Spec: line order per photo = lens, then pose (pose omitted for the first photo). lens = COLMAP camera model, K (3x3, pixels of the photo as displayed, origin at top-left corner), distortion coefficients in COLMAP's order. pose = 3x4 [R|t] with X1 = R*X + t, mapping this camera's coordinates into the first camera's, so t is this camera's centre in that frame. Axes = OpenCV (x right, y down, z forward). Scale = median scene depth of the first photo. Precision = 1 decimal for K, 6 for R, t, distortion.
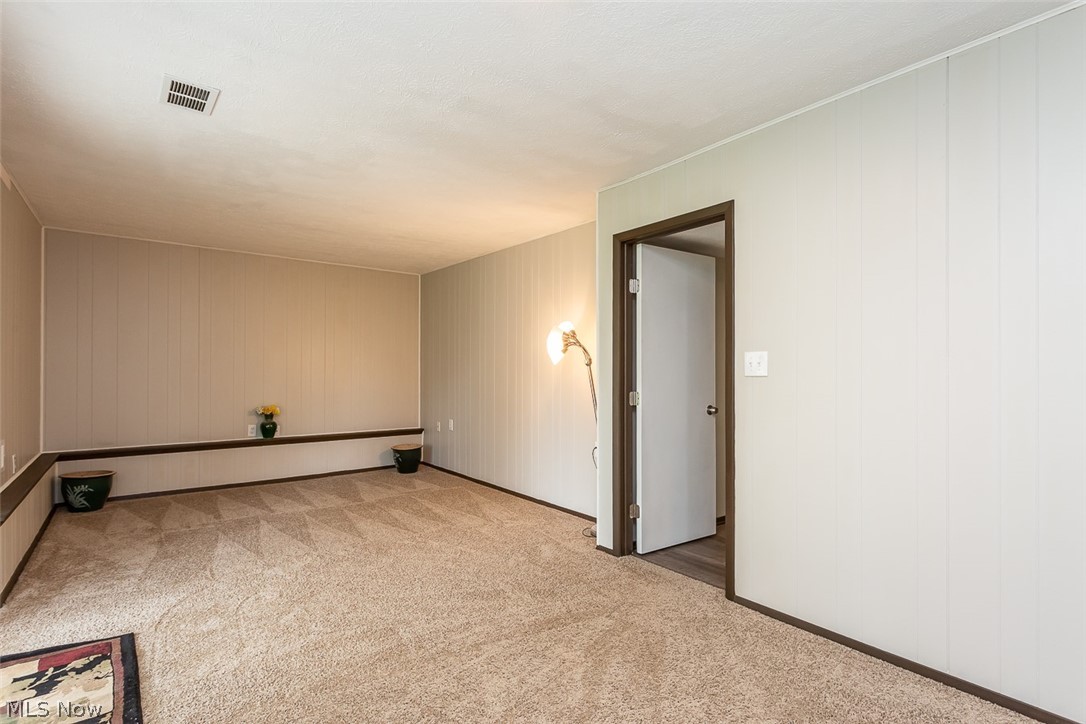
lens RADIAL K [[511.4, 0, 563.3], [0, 511.4, 370.5], [0, 0, 1]] dist [-0.001413, -0.000796]
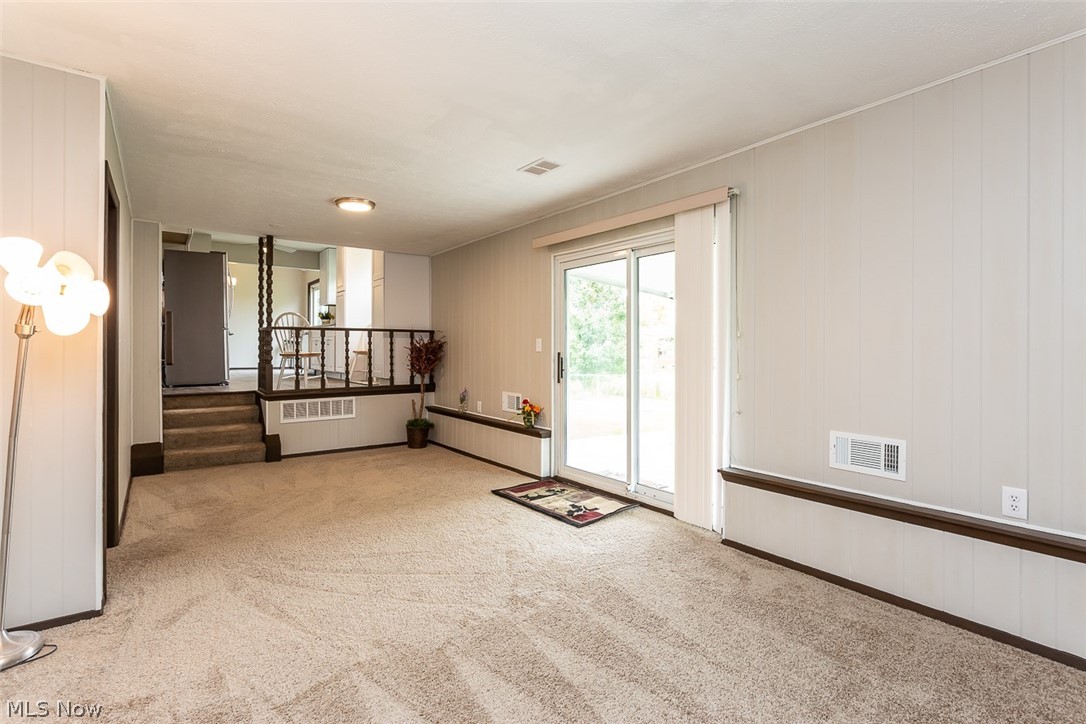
lens RADIAL K [[525.2, 0, 543.7], [0, 525.2, 348.3], [0, 0, 1]] dist [-0.000126, 0.007548]
pose [[-0.997989, -0.001839, 0.063366, -0.595404], [-0.002412, 0.999957, -0.008958, 0.007617], [-0.063347, -0.009093, -0.997950, 1.802007]]
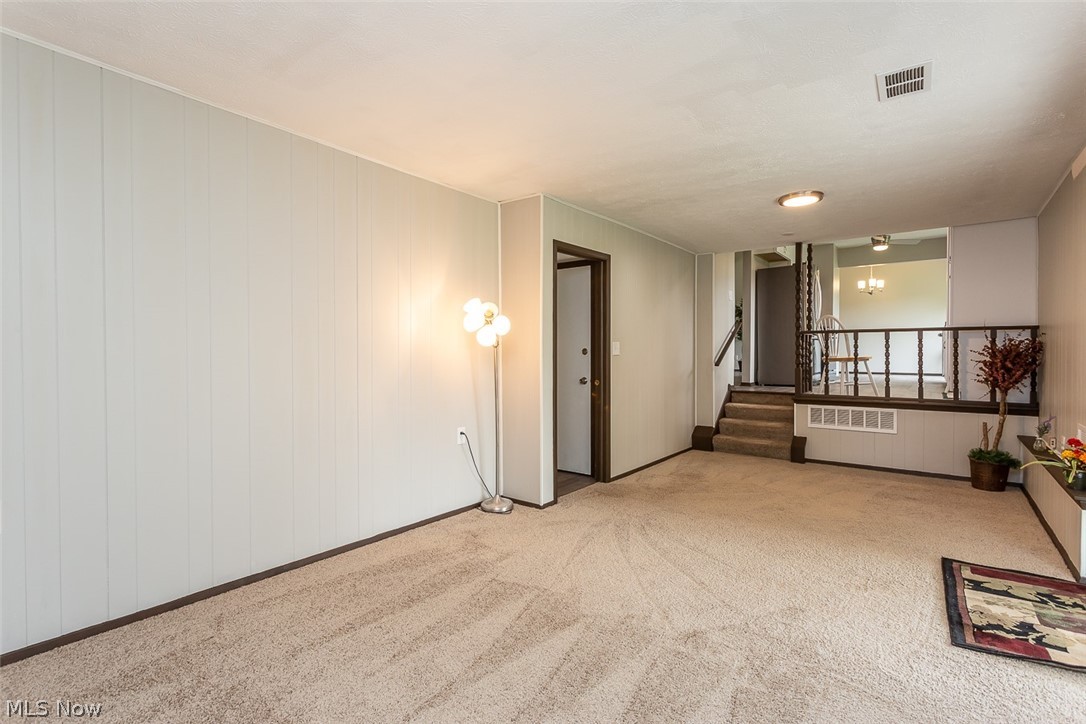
lens RADIAL K [[512.3, 0, 517.3], [0, 512.3, 357.2], [0, 0, 1]] dist [-0.001145, -0.000289]
pose [[-0.179997, -0.008818, 0.983628, -1.132884], [-0.007762, 0.999941, 0.007544, 0.004809], [-0.983636, -0.006277, -0.180055, 1.370229]]
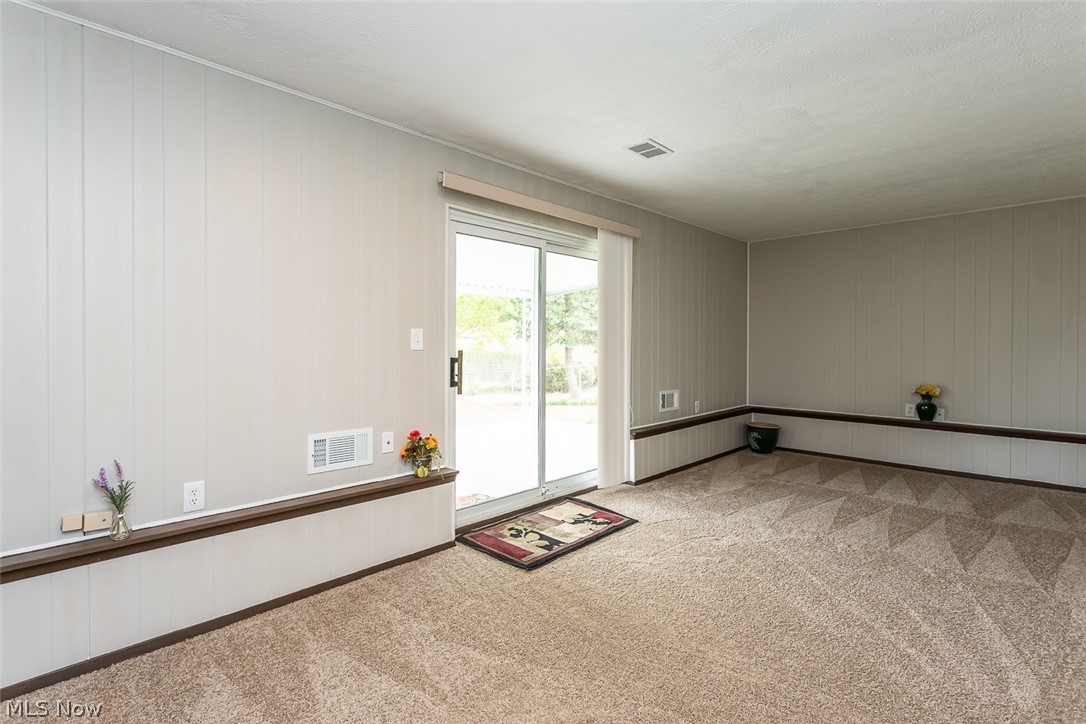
lens RADIAL K [[530.1, 0, 539.0], [0, 530.1, 358.7], [0, 0, 1]] dist [-0.000440, 0.000101]
pose [[0.103252, 0.026092, -0.994313, 0.483555], [0.001752, 0.999650, 0.026414, -0.005539], [0.994654, -0.004470, 0.103170, 0.391093]]
